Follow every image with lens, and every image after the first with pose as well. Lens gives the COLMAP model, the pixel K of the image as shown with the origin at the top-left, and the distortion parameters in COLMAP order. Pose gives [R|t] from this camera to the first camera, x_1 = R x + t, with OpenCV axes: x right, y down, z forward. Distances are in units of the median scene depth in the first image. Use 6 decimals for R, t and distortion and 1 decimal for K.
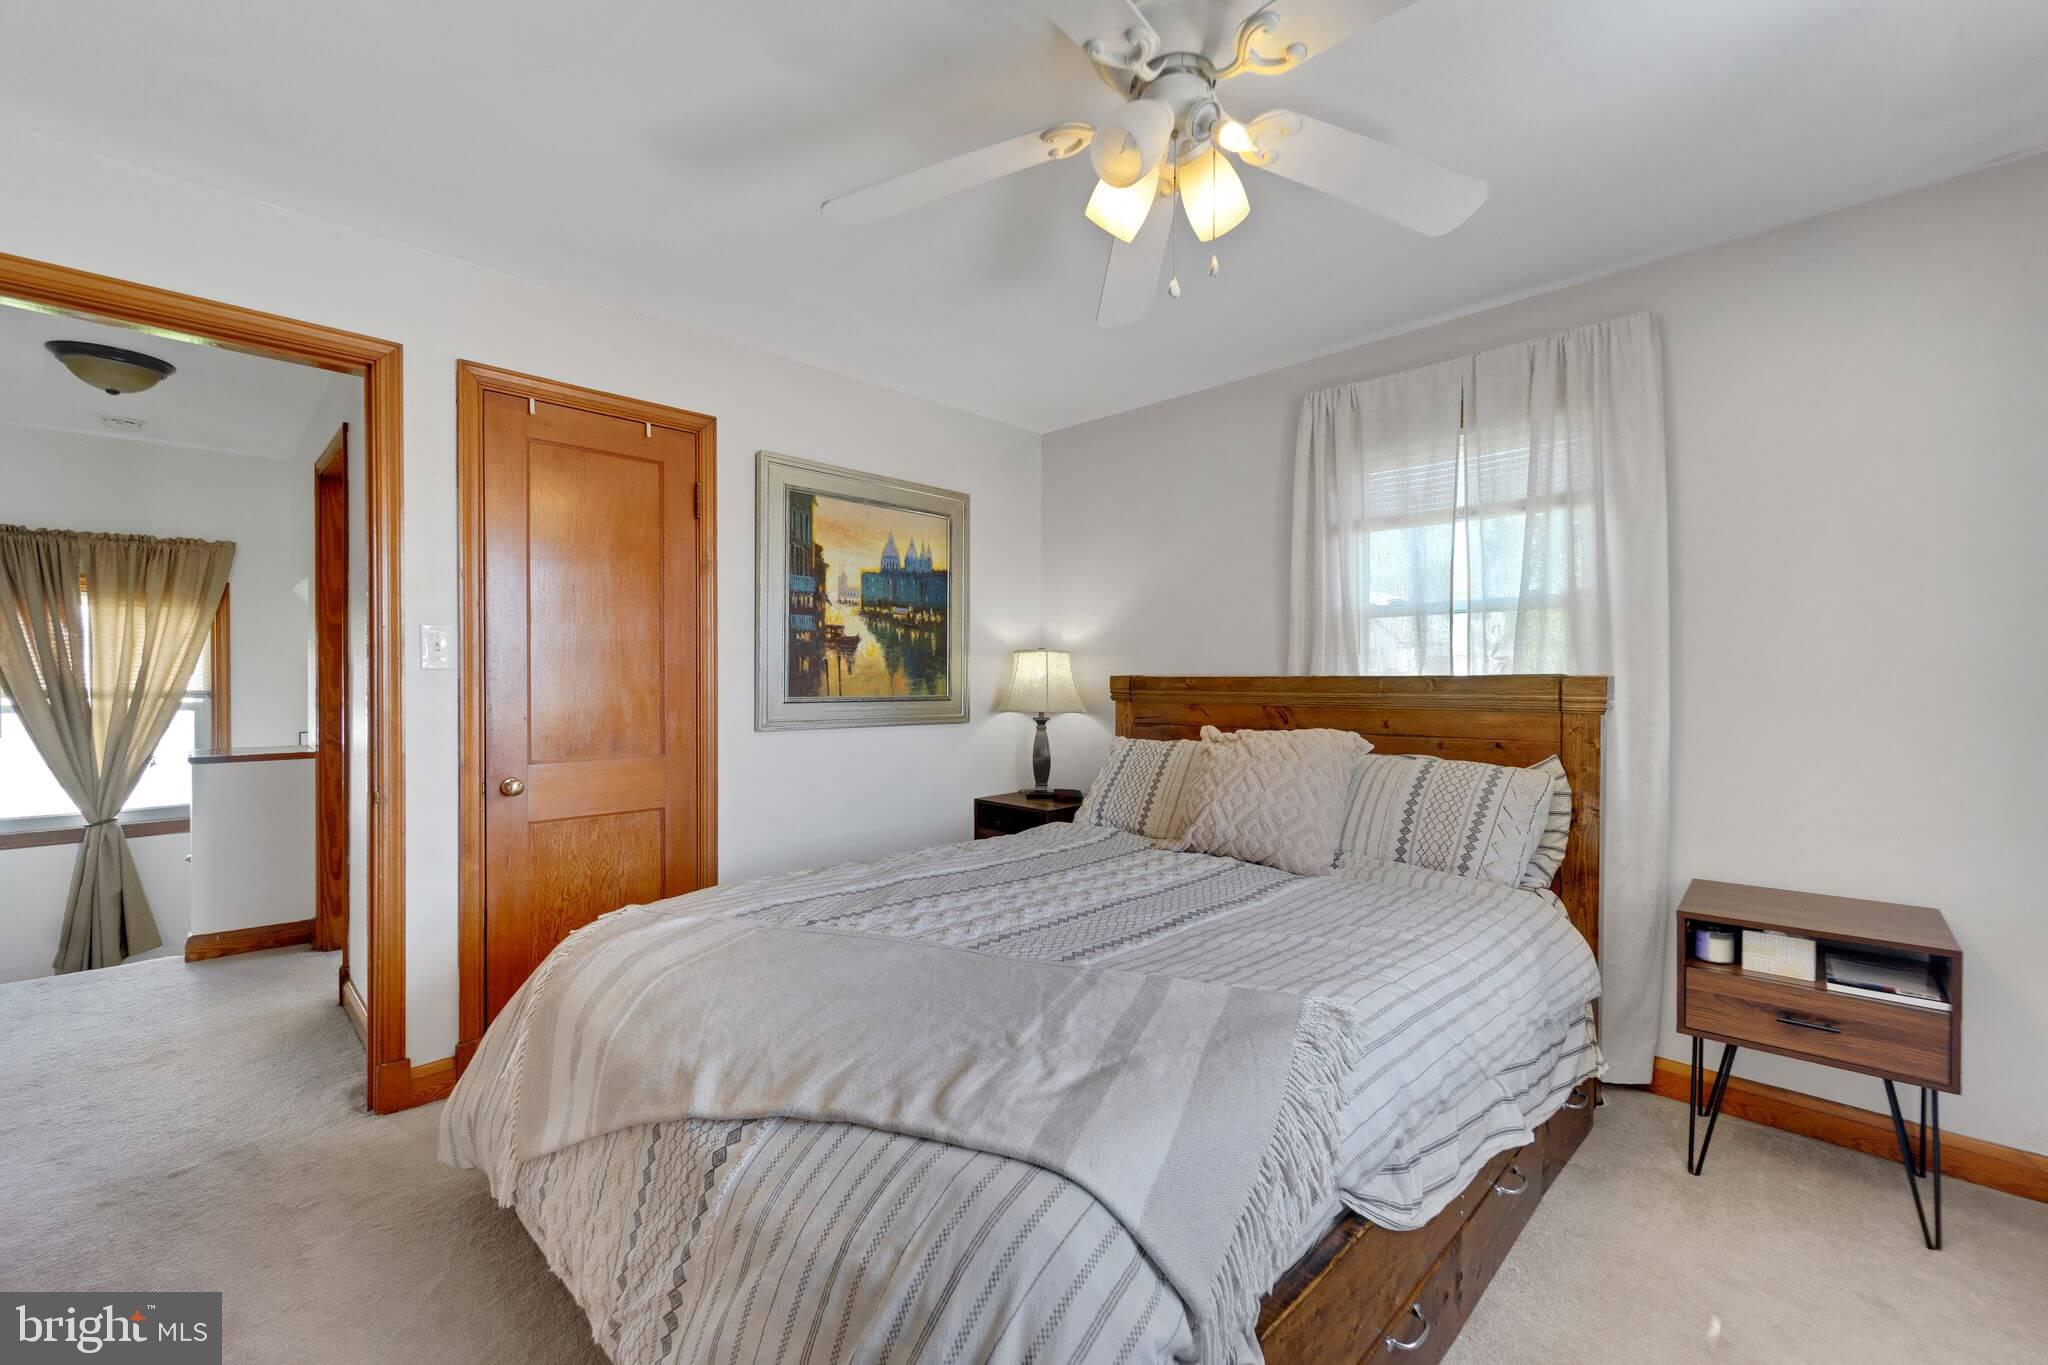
lens RADIAL K [[836.0, 0, 1021.7], [0, 836.0, 686.6], [0, 0, 1]] dist [-0.000995, -0.000001]
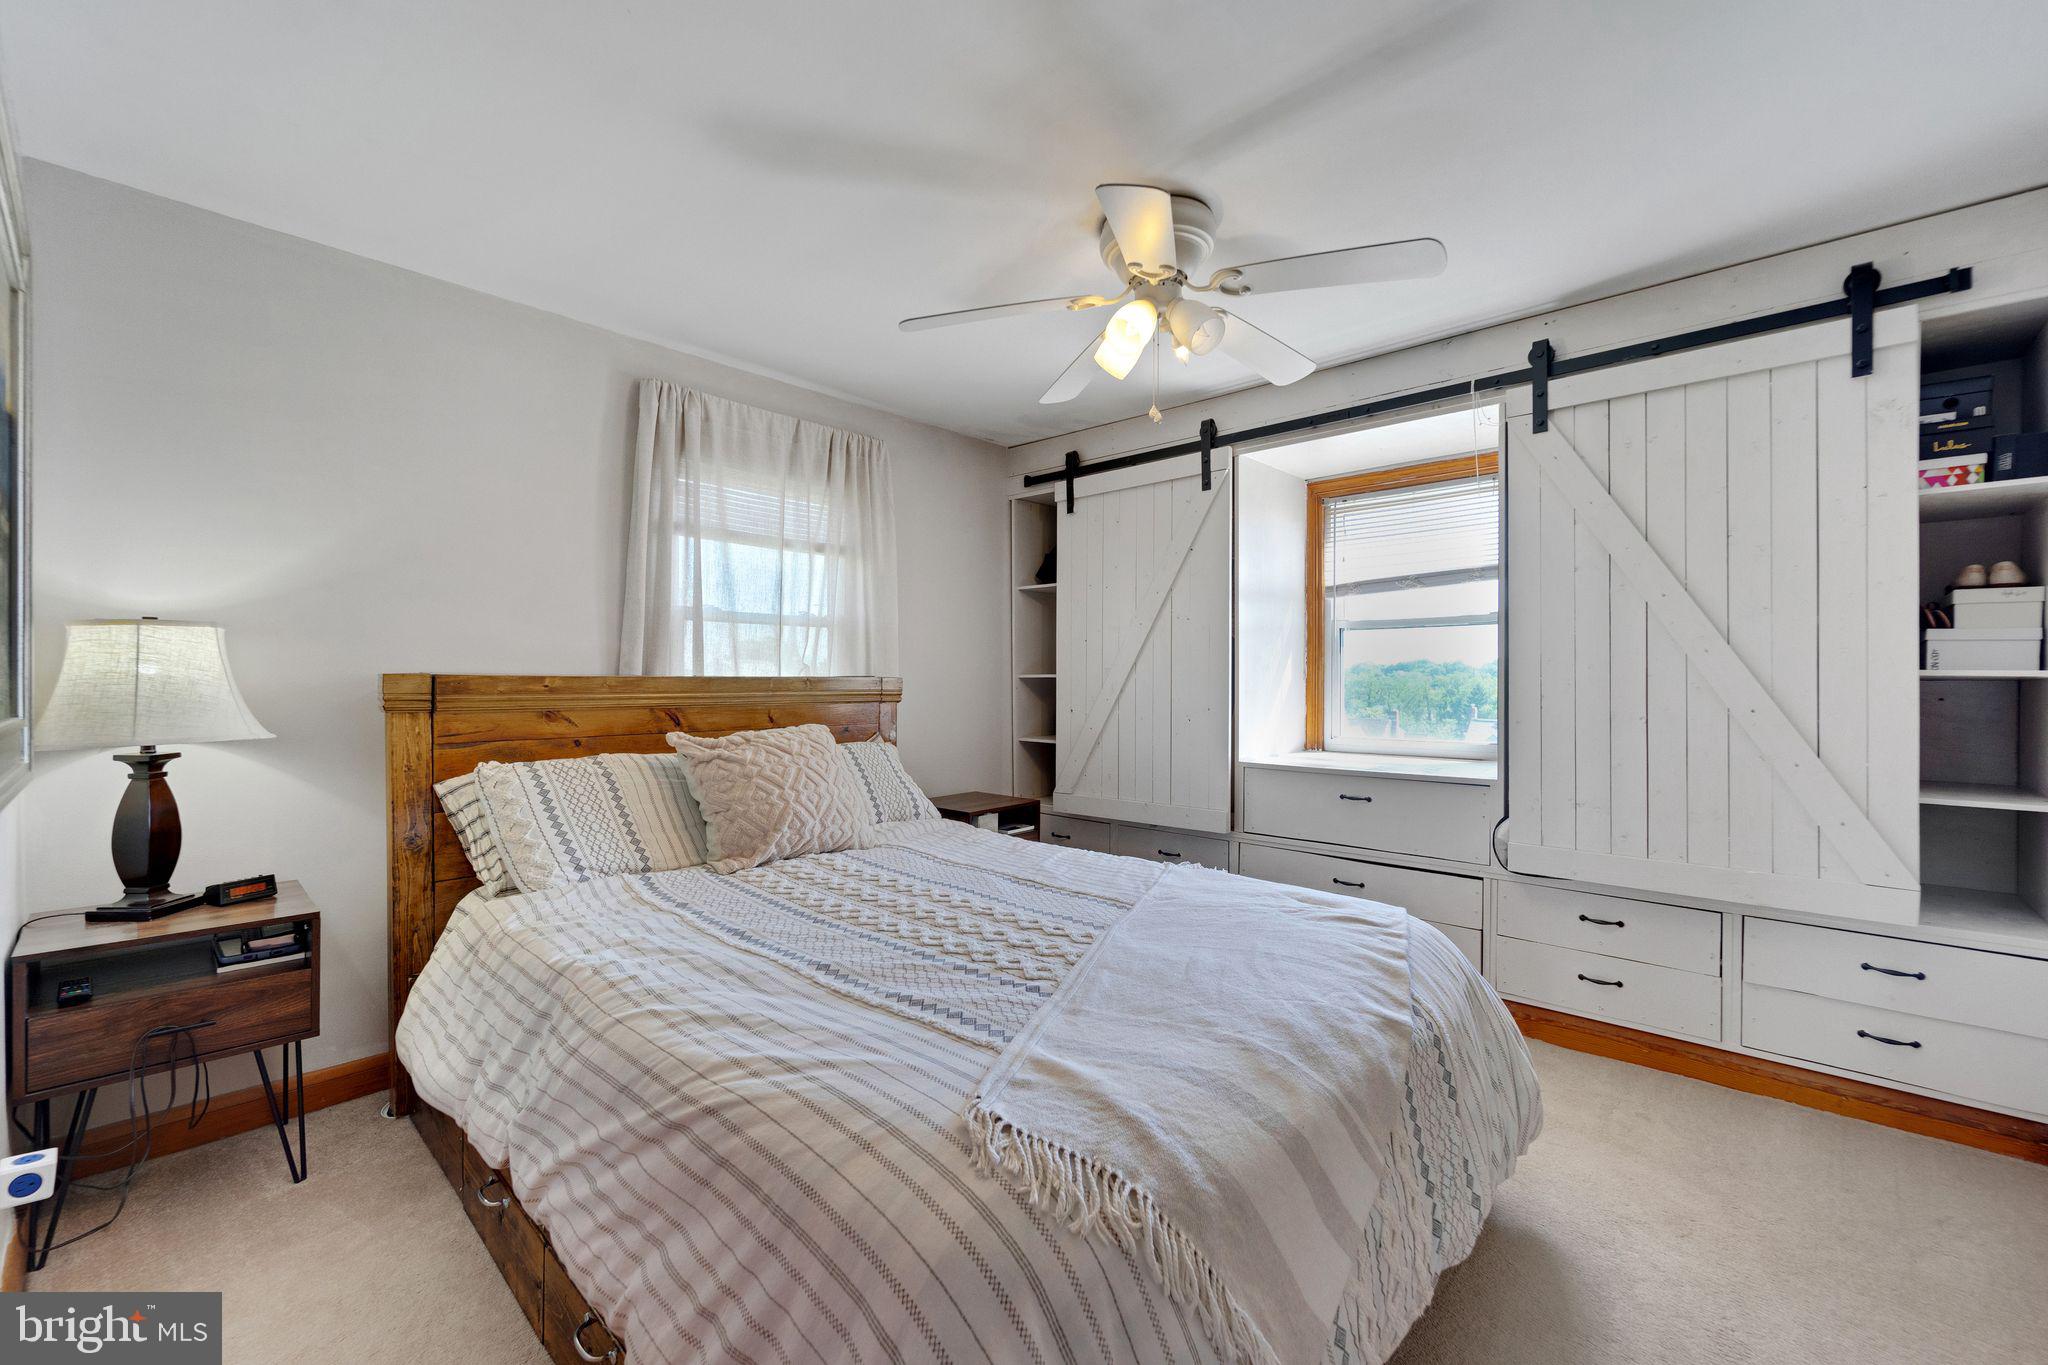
lens RADIAL K [[836.0, 0, 1021.7], [0, 836.0, 686.6], [0, 0, 1]] dist [-0.000995, -0.000001]
pose [[-0.036711, -0.008677, 0.999288, -0.604031], [0.003730, 0.999954, 0.008819, -0.007140], [-0.999319, 0.004051, -0.036677, 0.596317]]
